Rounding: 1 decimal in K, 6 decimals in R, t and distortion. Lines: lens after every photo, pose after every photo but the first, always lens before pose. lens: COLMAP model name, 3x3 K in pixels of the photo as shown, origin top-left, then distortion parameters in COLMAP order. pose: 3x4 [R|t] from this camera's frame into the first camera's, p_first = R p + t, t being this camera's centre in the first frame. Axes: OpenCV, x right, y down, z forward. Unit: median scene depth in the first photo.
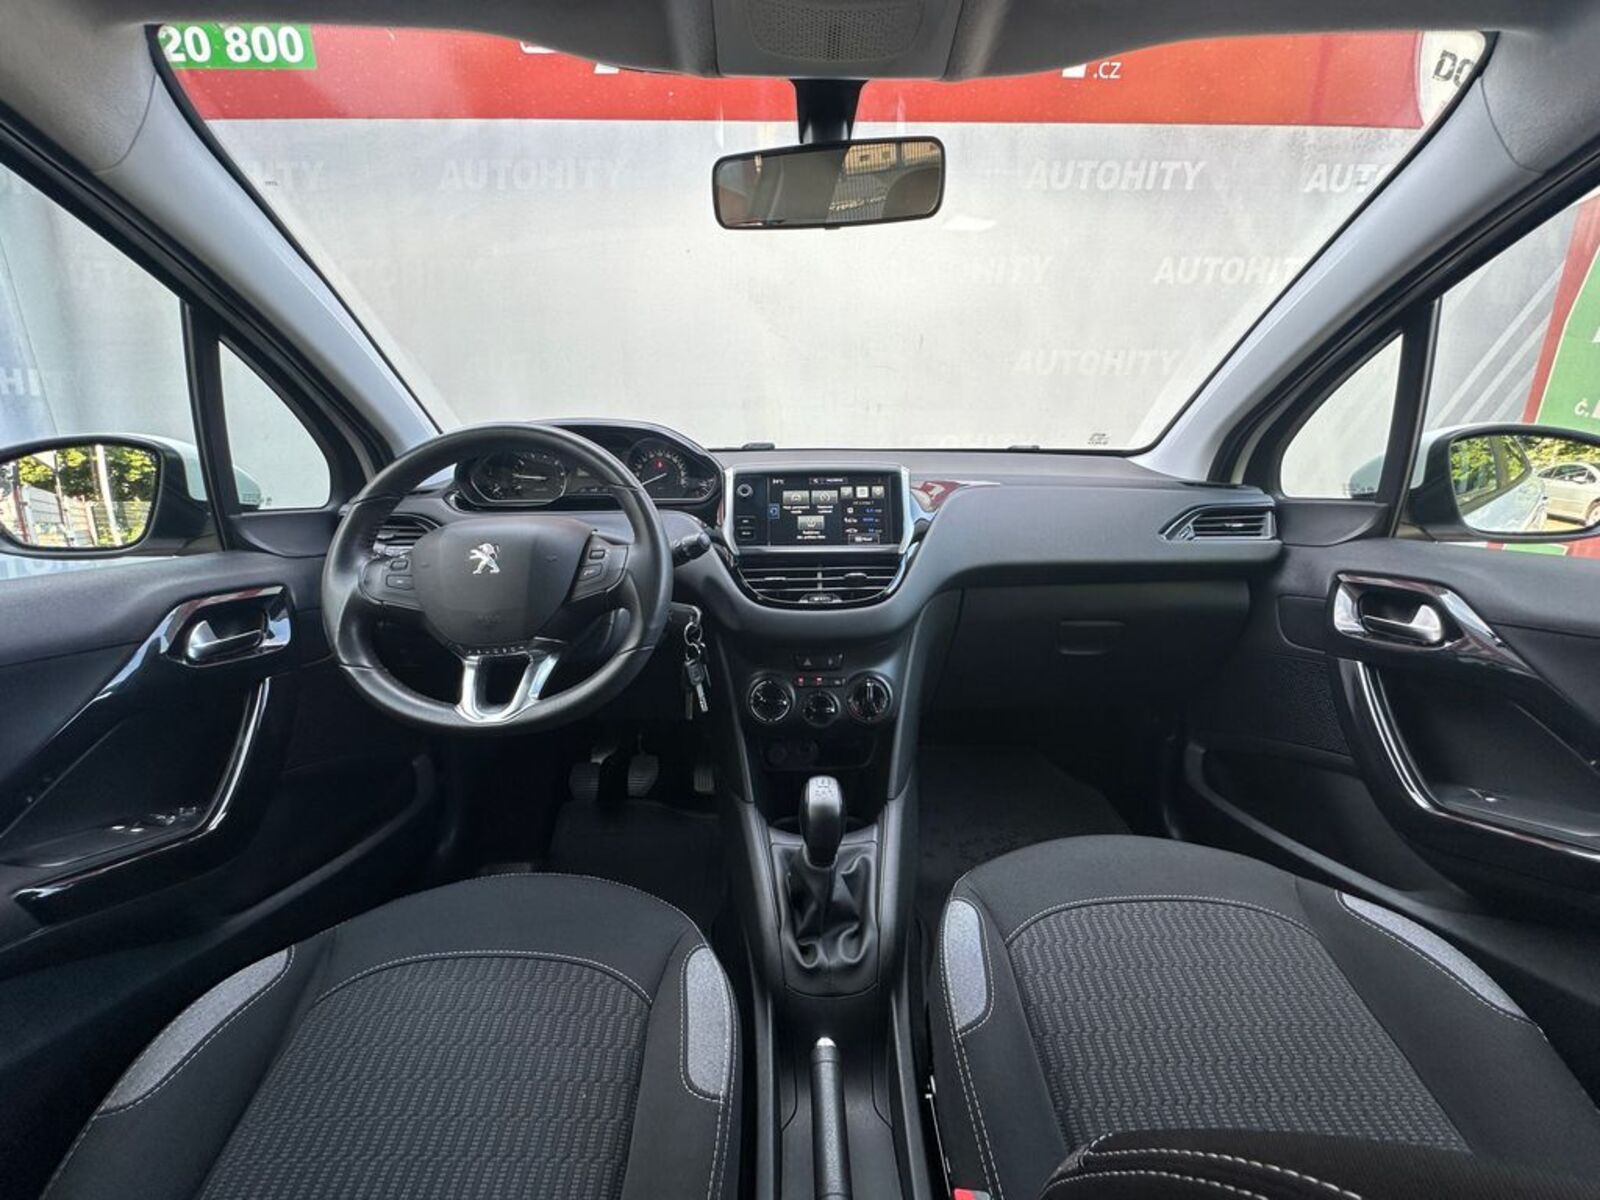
lens RADIAL K [[636.4, 0, 808.2], [0, 636.4, 605.3], [0, 0, 1]] dist [-0.001984, -0.000332]
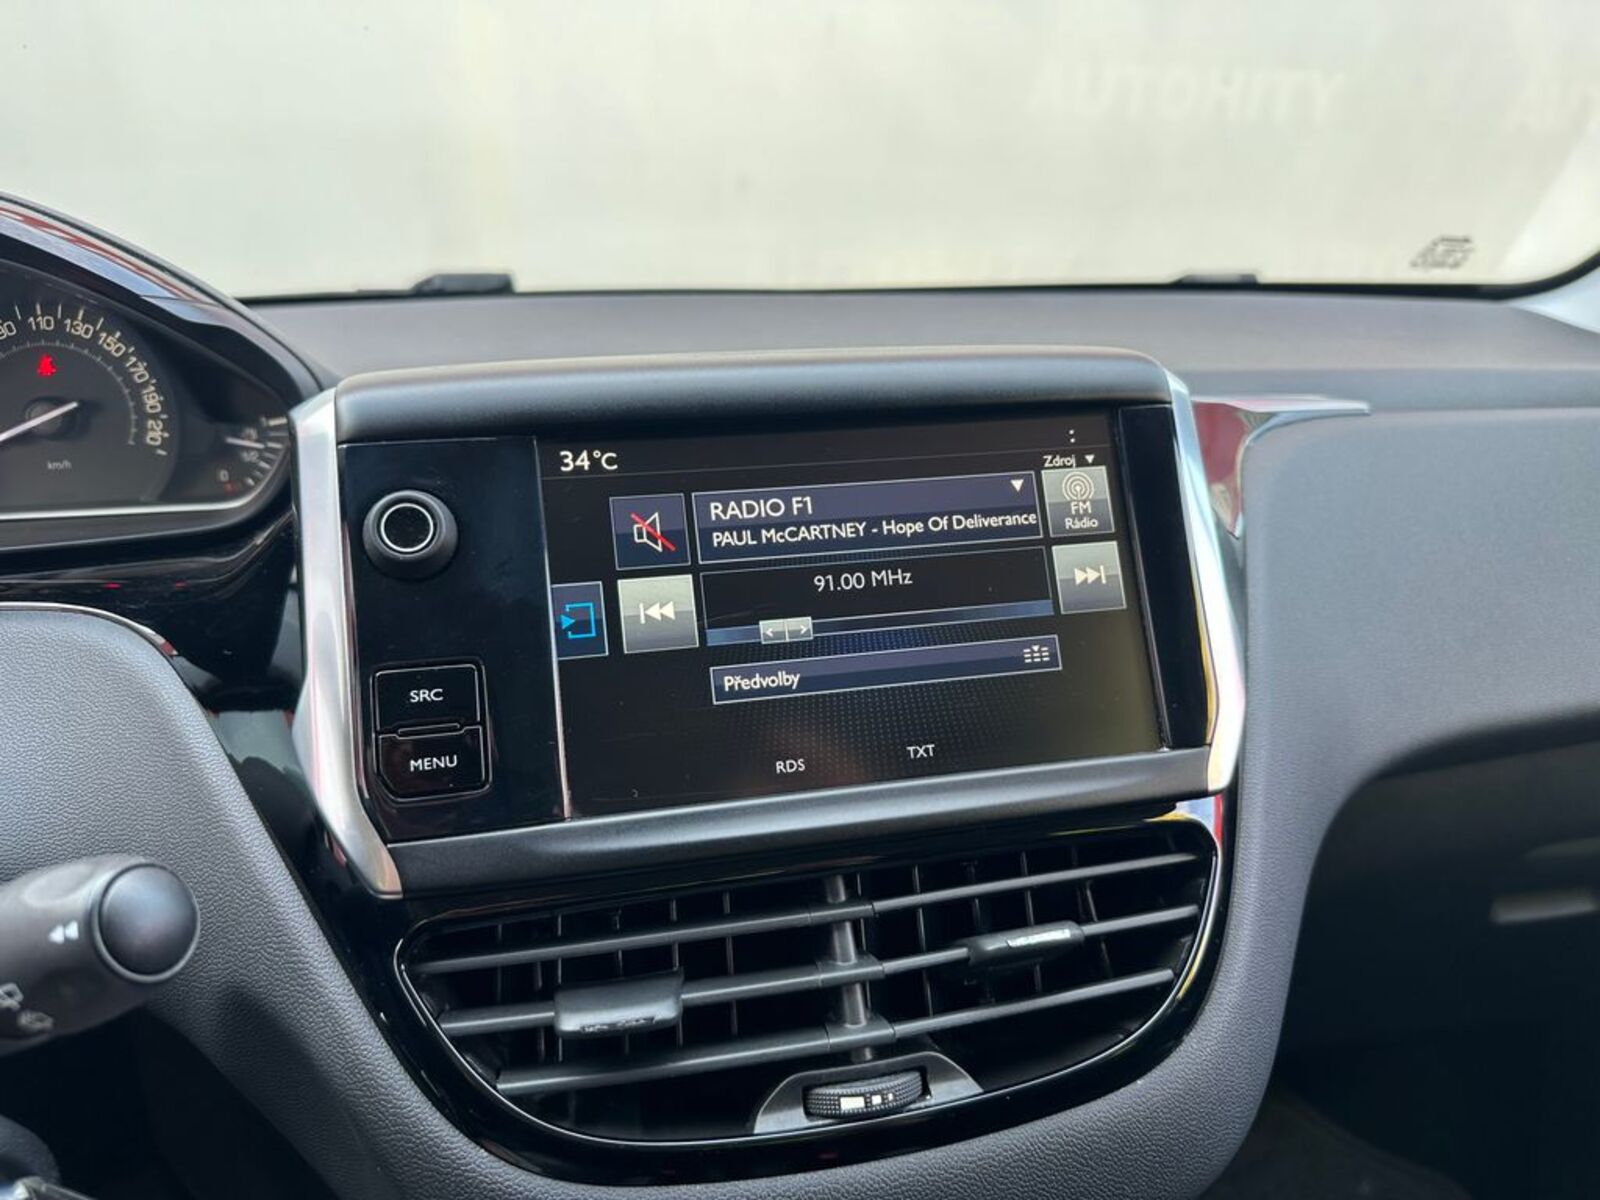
lens RADIAL K [[1163.3, 0, 800.0], [0, 1163.3, 600.0], [0, 0, 1]] dist [-0.005201, -0.006022]
pose [[0.980124, -0.063888, 0.187817, -0.053362], [0.059784, 0.997834, 0.027444, -0.158977], [-0.189163, -0.015671, 0.981821, 0.642560]]
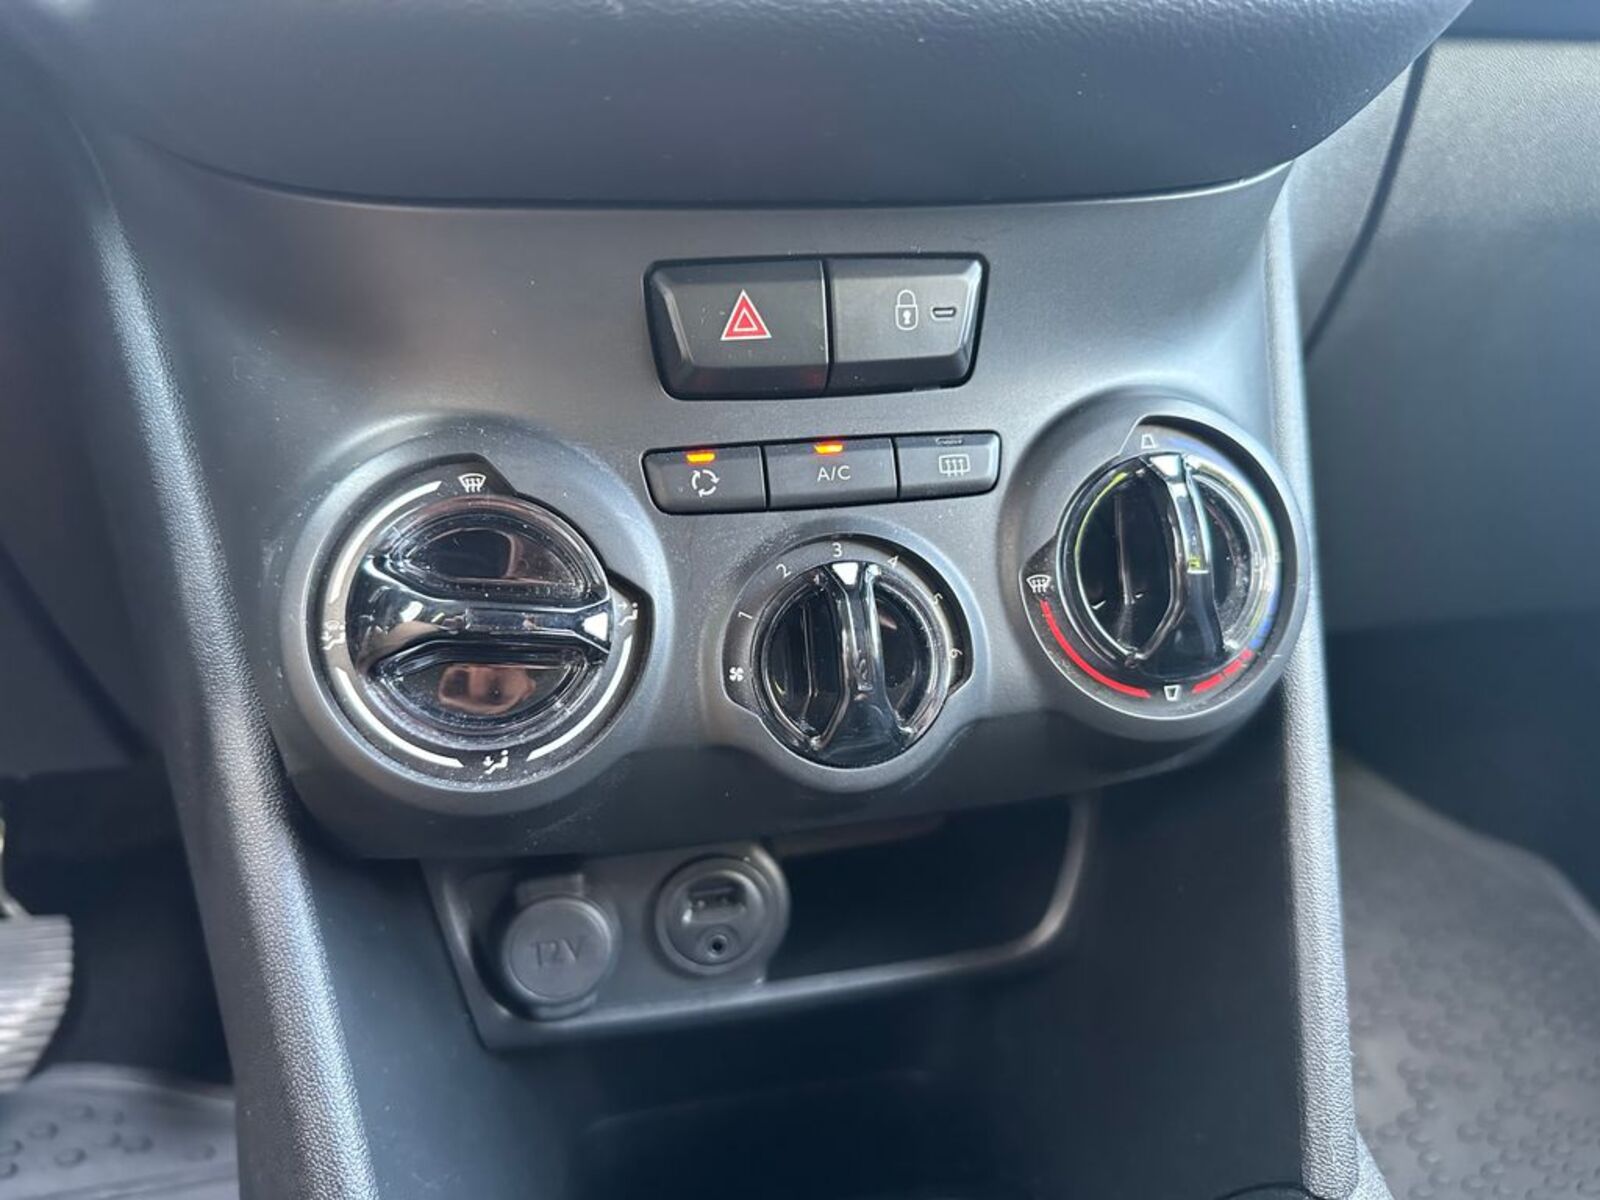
lens RADIAL K [[1134.7, 0, 801.4], [0, 1134.7, 603.6], [0, 0, 1]] dist [0.000040, -0.004525]
pose [[0.978568, -0.069229, 0.193941, -0.041055], [0.053269, 0.994841, 0.086336, 0.132145], [-0.198917, -0.074155, 0.977207, 0.766113]]
